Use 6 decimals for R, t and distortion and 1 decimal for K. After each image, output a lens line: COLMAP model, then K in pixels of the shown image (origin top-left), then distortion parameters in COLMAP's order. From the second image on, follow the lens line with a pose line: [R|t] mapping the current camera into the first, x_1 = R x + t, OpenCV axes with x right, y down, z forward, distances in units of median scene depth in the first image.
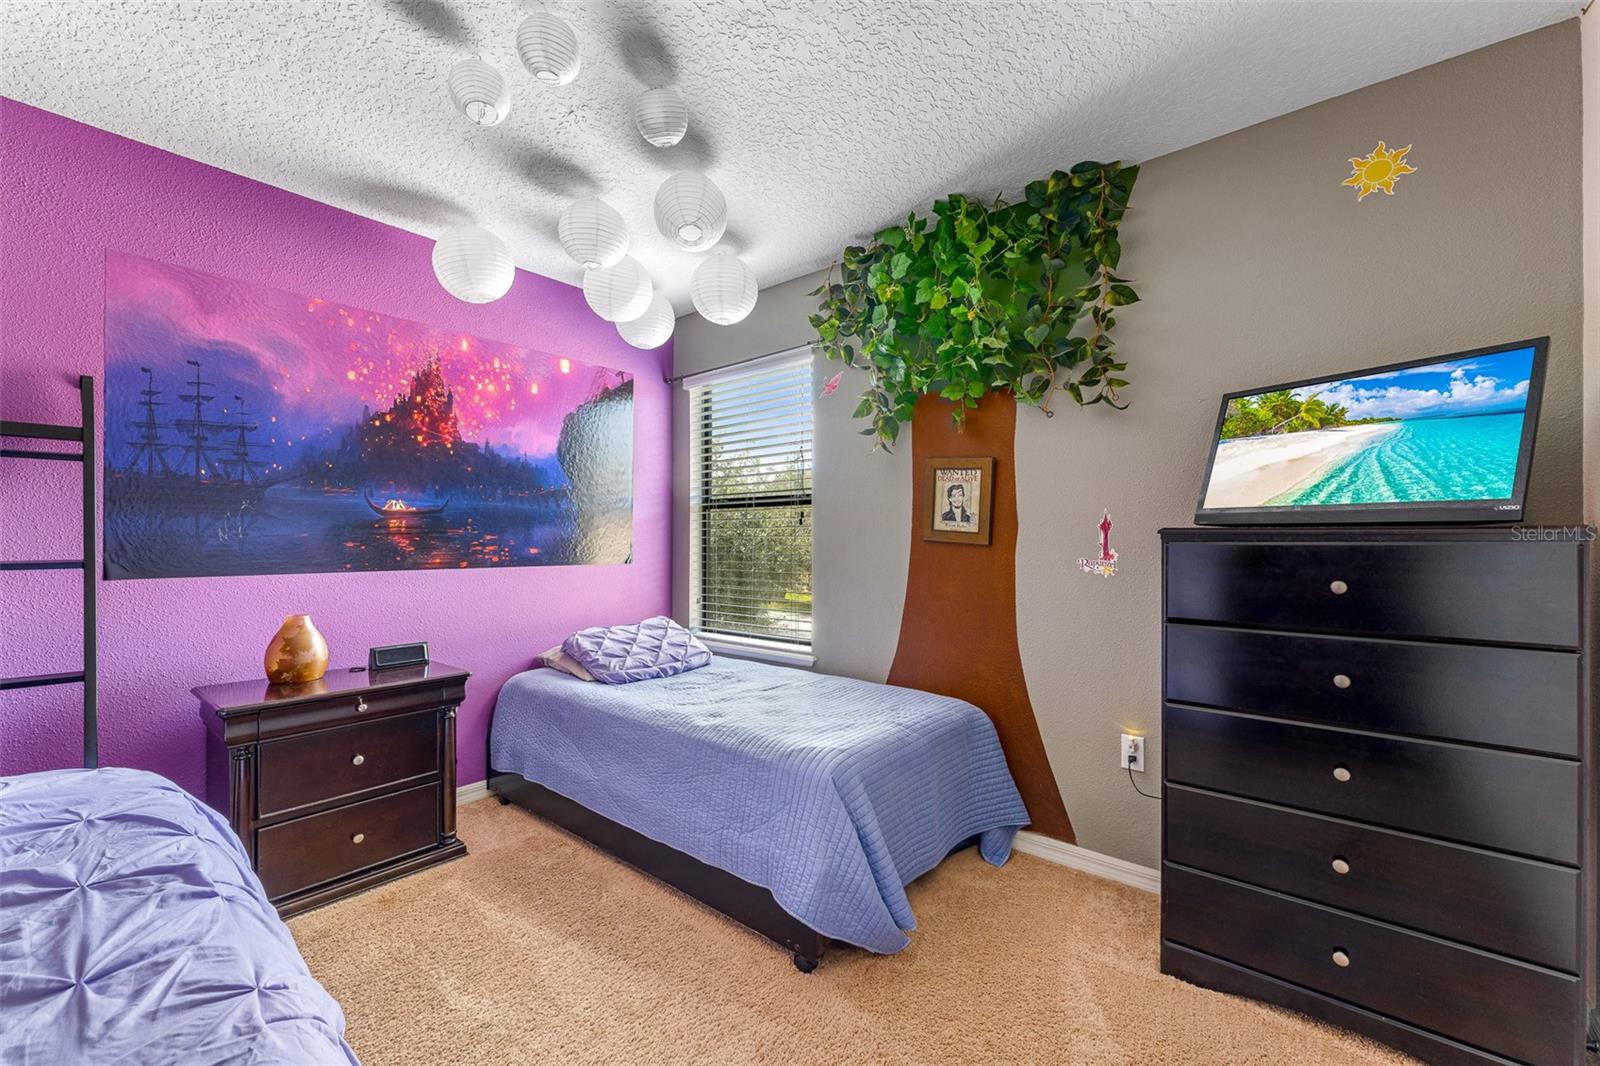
lens RADIAL K [[654.2, 0, 796.1], [0, 654.2, 535.0], [0, 0, 1]] dist [0.003232, 0.000234]
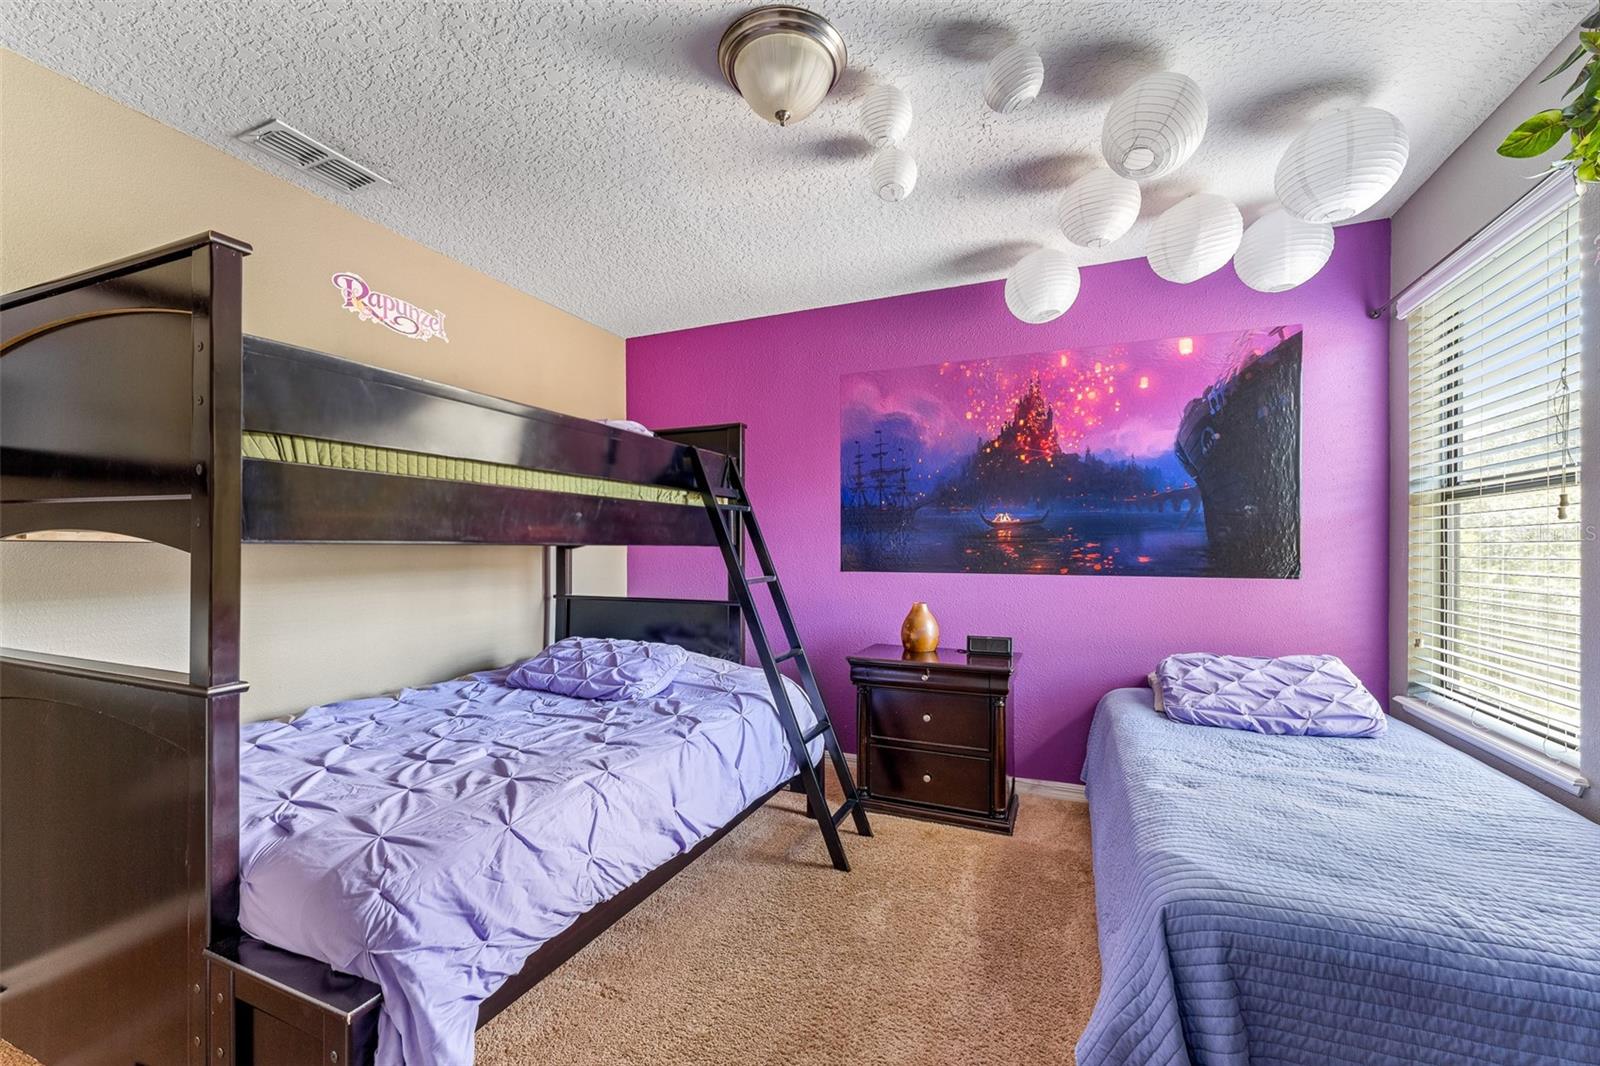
lens RADIAL K [[654.2, 0, 795.1], [0, 654.2, 545.6], [0, 0, 1]] dist [0.003232, 0.000234]
pose [[0.280802, -0.002085, -0.959763, 0.398409], [0.007143, 0.999974, -0.000082, 0.001521], [0.959739, -0.006833, 0.280810, 0.312950]]
